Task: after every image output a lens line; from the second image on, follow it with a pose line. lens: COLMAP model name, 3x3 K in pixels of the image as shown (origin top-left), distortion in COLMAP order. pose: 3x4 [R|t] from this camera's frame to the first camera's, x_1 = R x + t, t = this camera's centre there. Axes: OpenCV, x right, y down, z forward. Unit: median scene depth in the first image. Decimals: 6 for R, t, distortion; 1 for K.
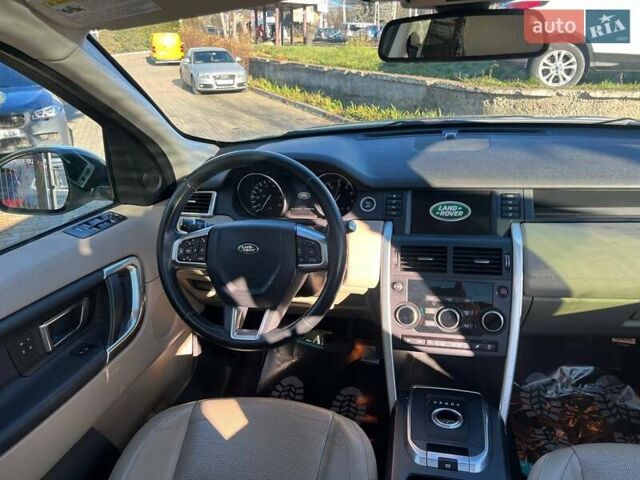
lens RADIAL K [[483.2, 0, 327.0], [0, 483.2, 240.7], [0, 0, 1]] dist [0.044859, -0.055456]
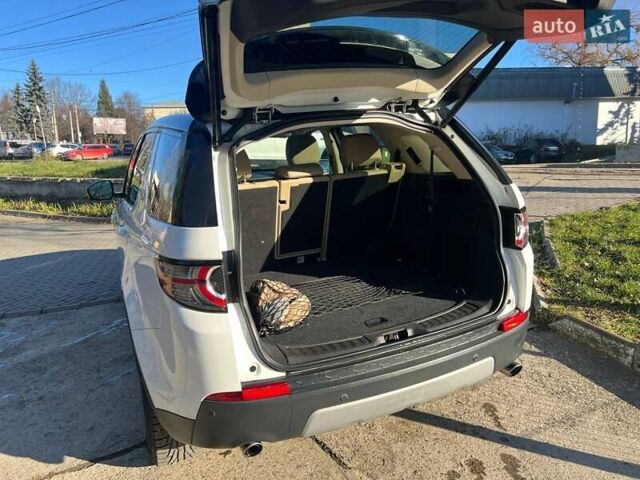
lens RADIAL K [[483.2, 0, 321.6], [0, 483.2, 245.0], [0, 0, 1]] dist [0.044859, -0.055456]
pose [[0.810105, -0.123877, 0.573048, -0.233320], [0.239505, 0.962070, -0.130611, 0.182267], [-0.535133, 0.243056, 0.809047, -0.426085]]
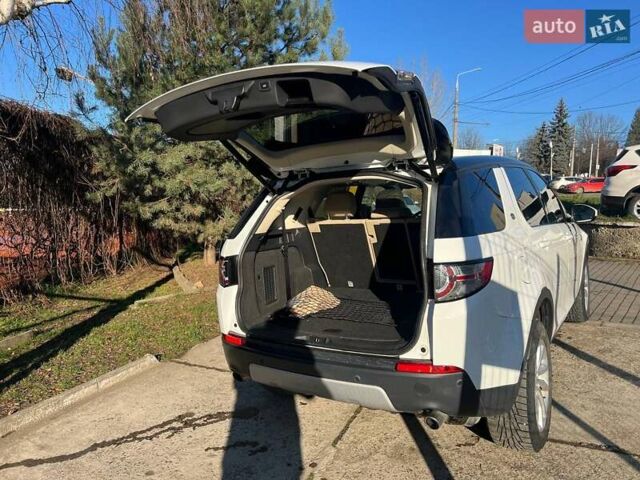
lens RADIAL K [[483.2, 0, 317.4], [0, 483.2, 243.1], [0, 0, 1]] dist [0.044859, -0.055456]
pose [[0.934116, 0.043537, -0.354306, 0.082283], [-0.139115, 0.958461, -0.248997, 0.228183], [0.328748, 0.281881, 0.901370, -0.565350]]
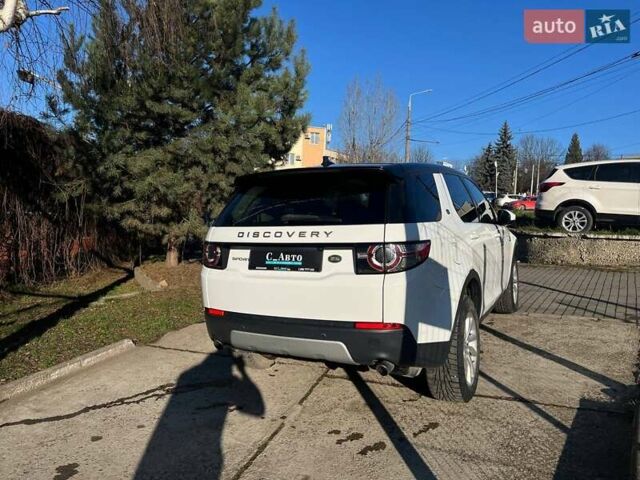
lens RADIAL K [[483.2, 0, 319.1], [0, 483.2, 238.6], [0, 0, 1]] dist [0.044859, -0.055456]
pose [[0.963249, 0.048749, -0.264151, 0.094882], [-0.128784, 0.946813, -0.294888, 0.273615], [0.235726, 0.318069, 0.918295, -0.634669]]
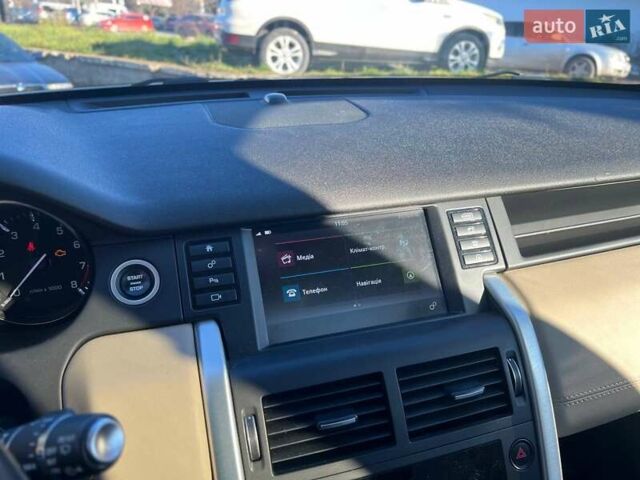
lens RADIAL K [[483.2, 0, 320.4], [0, 483.2, 245.8], [0, 0, 1]] dist [0.044859, -0.055456]
pose [[0.867010, -0.150381, 0.475057, 0.006110], [0.139944, 0.988488, 0.057501, -0.016413], [-0.478235, 0.016627, 0.878074, 0.100643]]
